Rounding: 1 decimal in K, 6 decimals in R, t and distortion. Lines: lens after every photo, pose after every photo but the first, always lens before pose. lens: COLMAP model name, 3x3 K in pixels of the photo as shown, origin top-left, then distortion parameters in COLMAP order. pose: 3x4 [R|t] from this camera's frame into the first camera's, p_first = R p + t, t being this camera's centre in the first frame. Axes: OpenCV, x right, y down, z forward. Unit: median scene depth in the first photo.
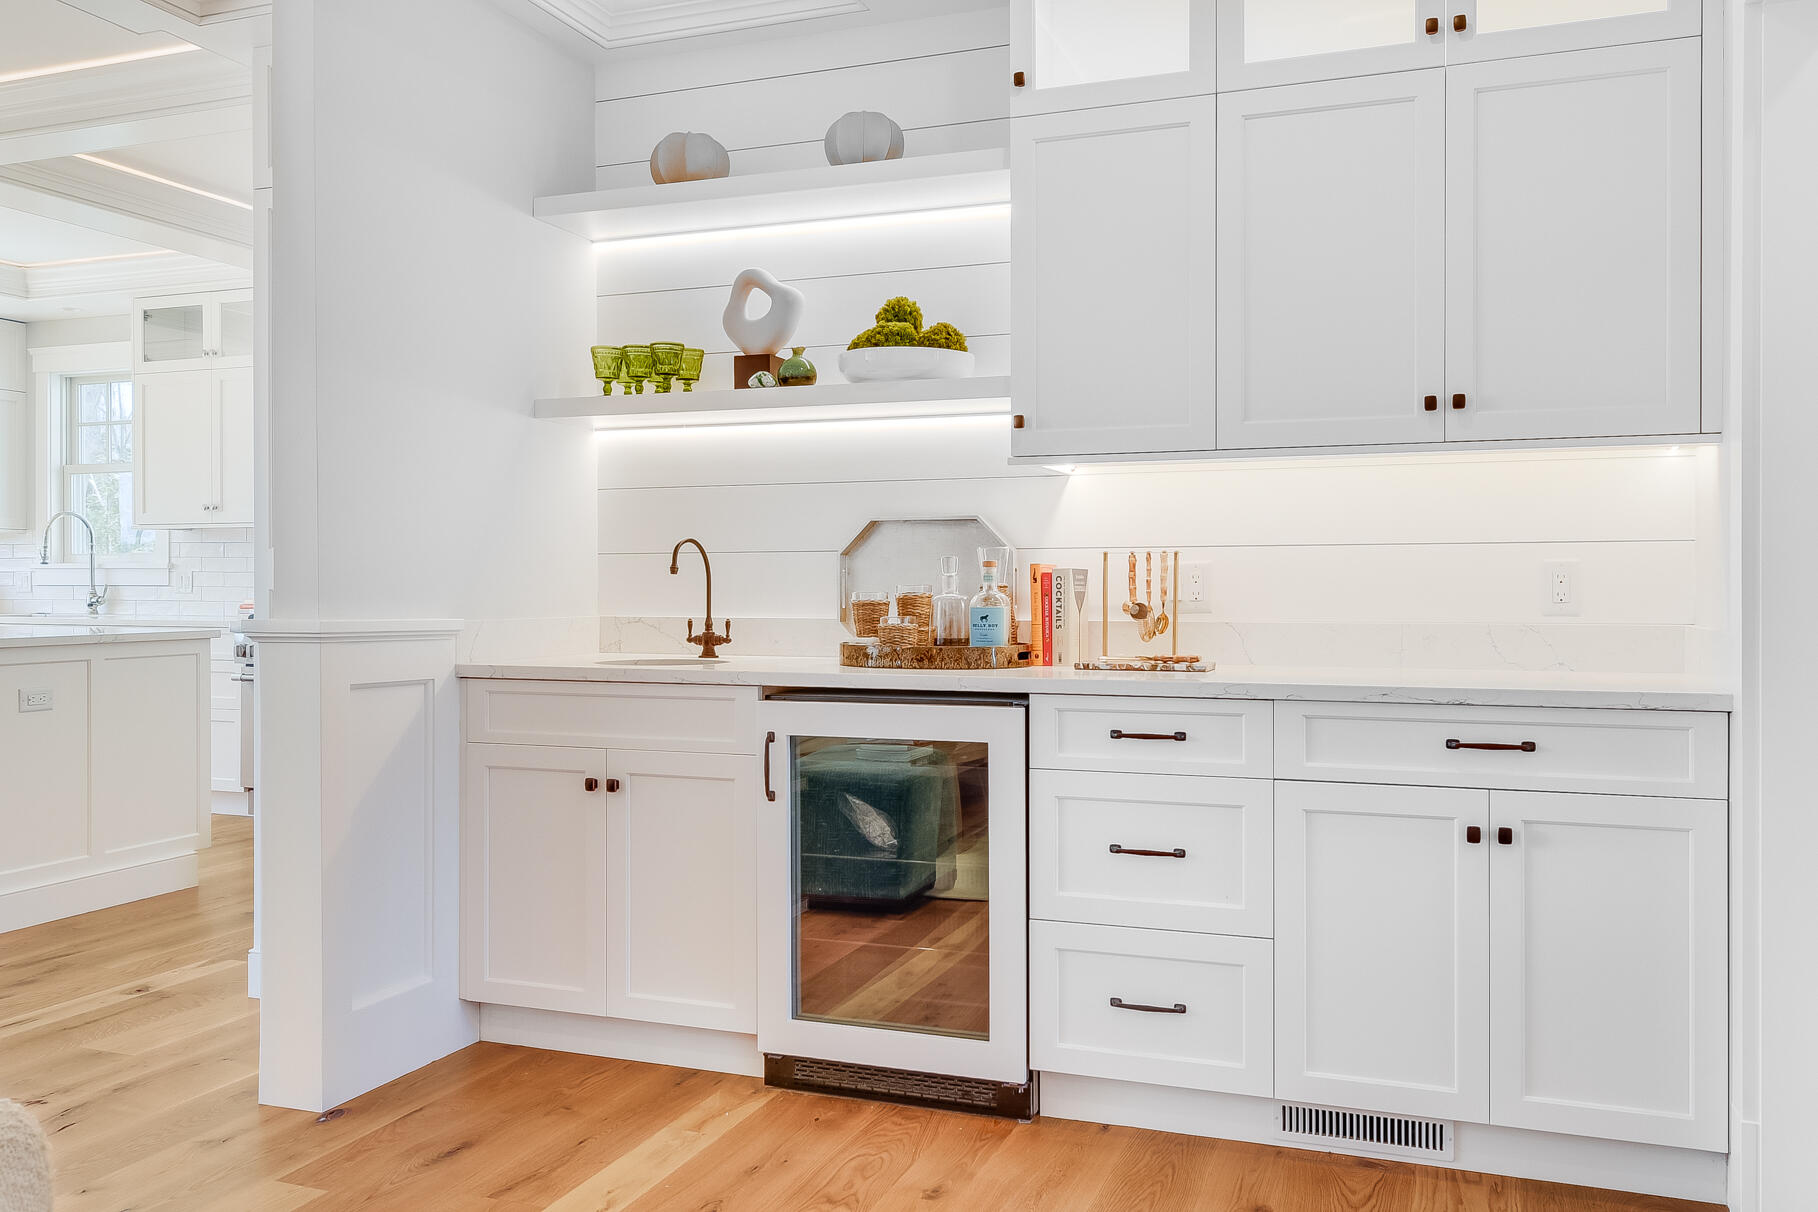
lens RADIAL K [[1454.0, 0, 910.7], [0, 1454.0, 599.9], [0, 0, 1]] dist [-0.000303, -0.000643]
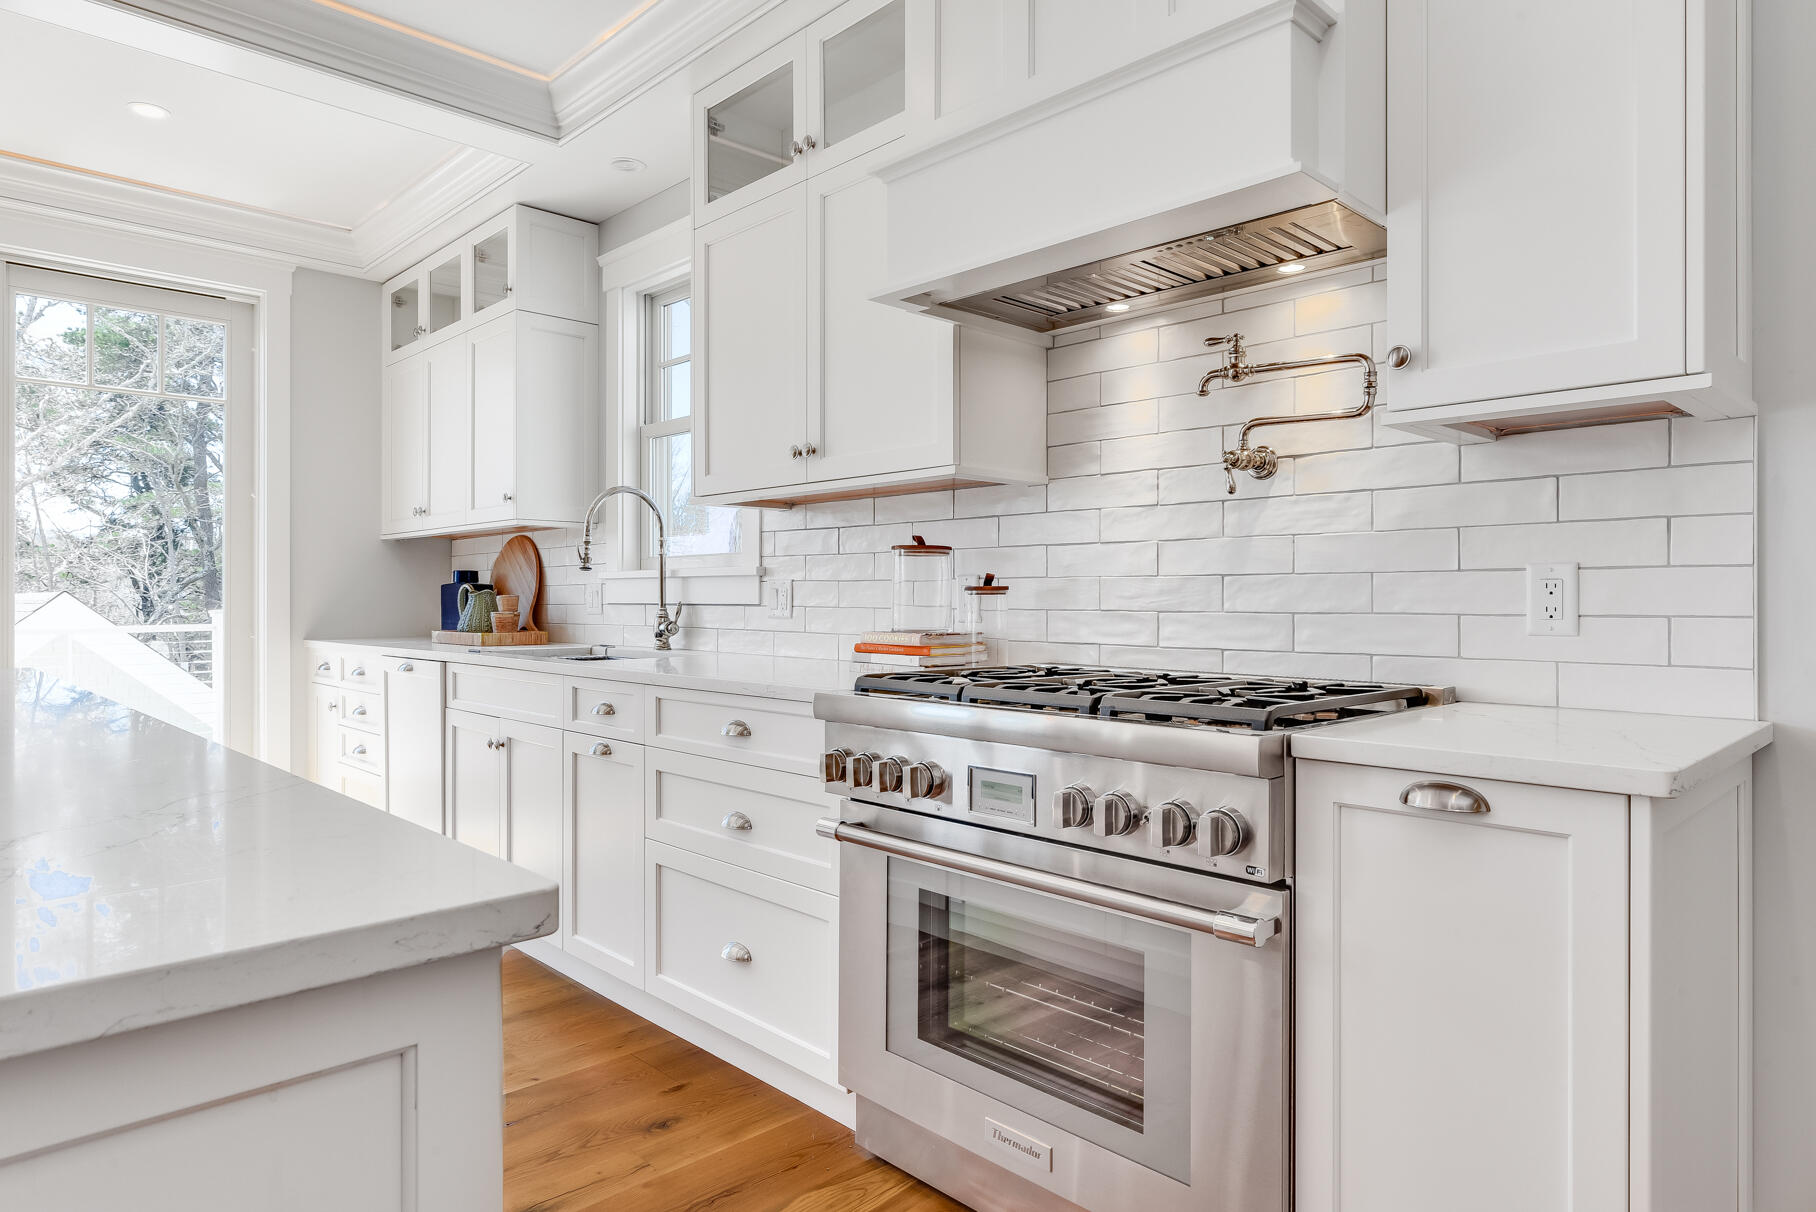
lens RADIAL K [[1090.8, 0, 907.6], [0, 1090.8, 603.8], [0, 0, 1]] dist [-0.000027, -0.000023]
pose [[0.903206, 0.001511, -0.429204, -0.261786], [-0.003741, 0.999984, -0.004352, -0.008431], [0.429190, 0.005537, 0.903197, 0.615938]]
